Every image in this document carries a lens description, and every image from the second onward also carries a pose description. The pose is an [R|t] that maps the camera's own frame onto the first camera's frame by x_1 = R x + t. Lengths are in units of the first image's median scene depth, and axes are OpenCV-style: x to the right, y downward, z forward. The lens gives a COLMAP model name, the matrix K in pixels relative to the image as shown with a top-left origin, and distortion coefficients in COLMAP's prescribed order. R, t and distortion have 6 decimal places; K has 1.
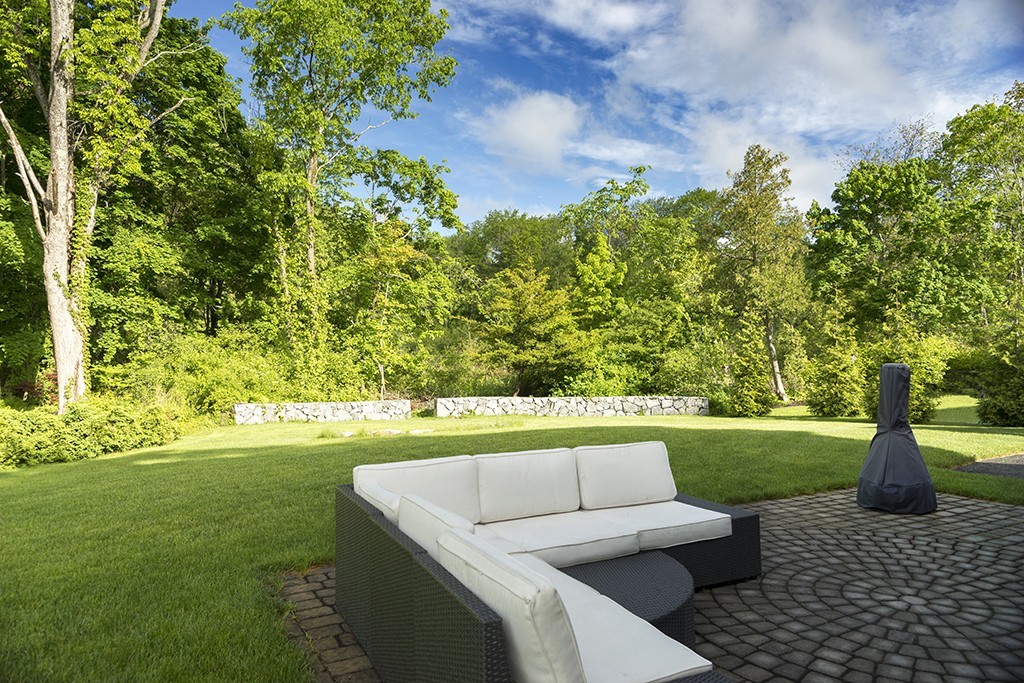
lens RADIAL K [[698.0, 0, 512.0], [0, 698.0, 341.5], [0, 0, 1]] dist [-0.001360, 0.004961]
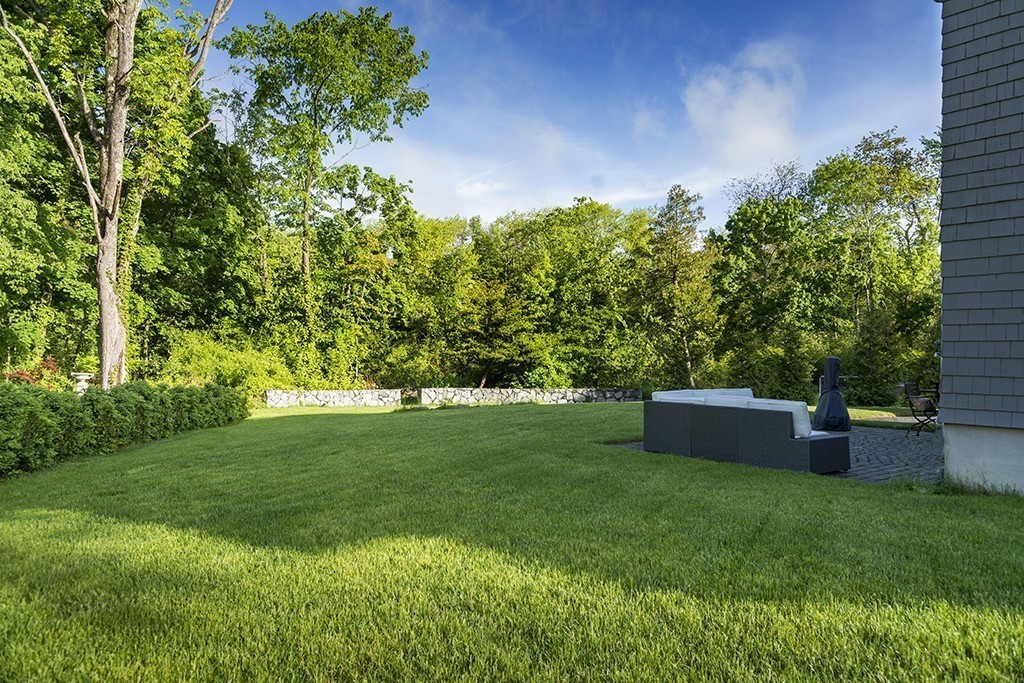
lens RADIAL K [[708.8, 0, 512.0], [0, 708.8, 341.5], [0, 0, 1]] dist [0.003026, 0.000988]
pose [[0.983968, 0.020776, 0.177129, -0.156918], [-0.020200, 0.999783, -0.005055, 0.005340], [-0.177196, 0.001396, 0.984175, -0.179559]]
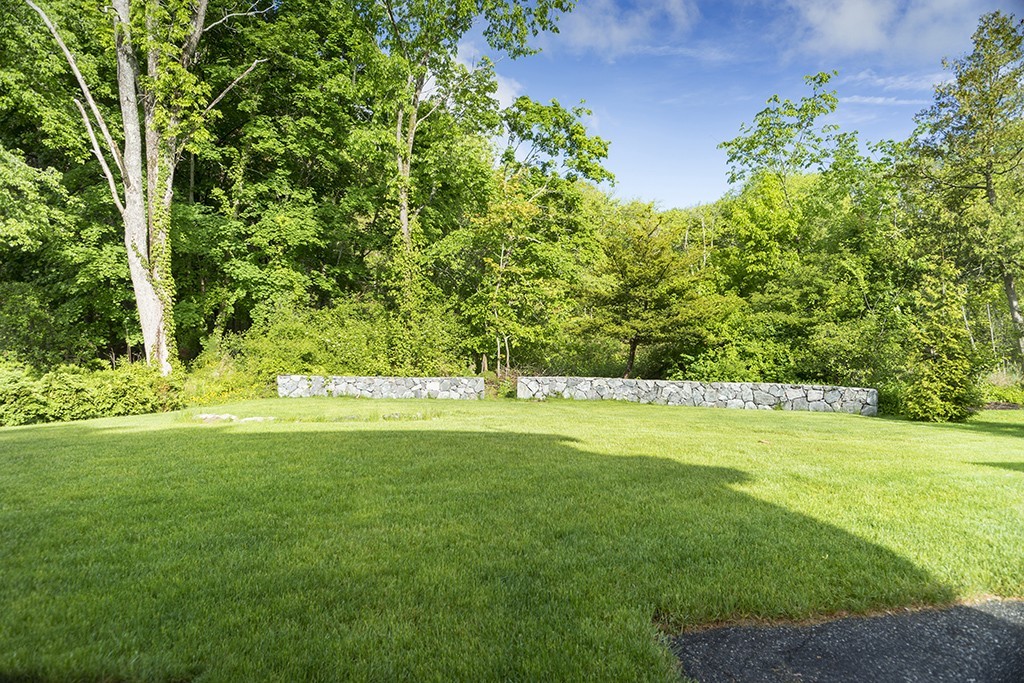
lens RADIAL K [[698.0, 0, 512.0], [0, 698.0, 341.5], [0, 0, 1]] dist [-0.001360, 0.004961]
pose [[0.911435, 0.014723, -0.411181, 0.217632], [-0.000080, 0.999366, 0.035608, 0.007466], [0.411445, -0.032421, 0.910858, 0.204026]]
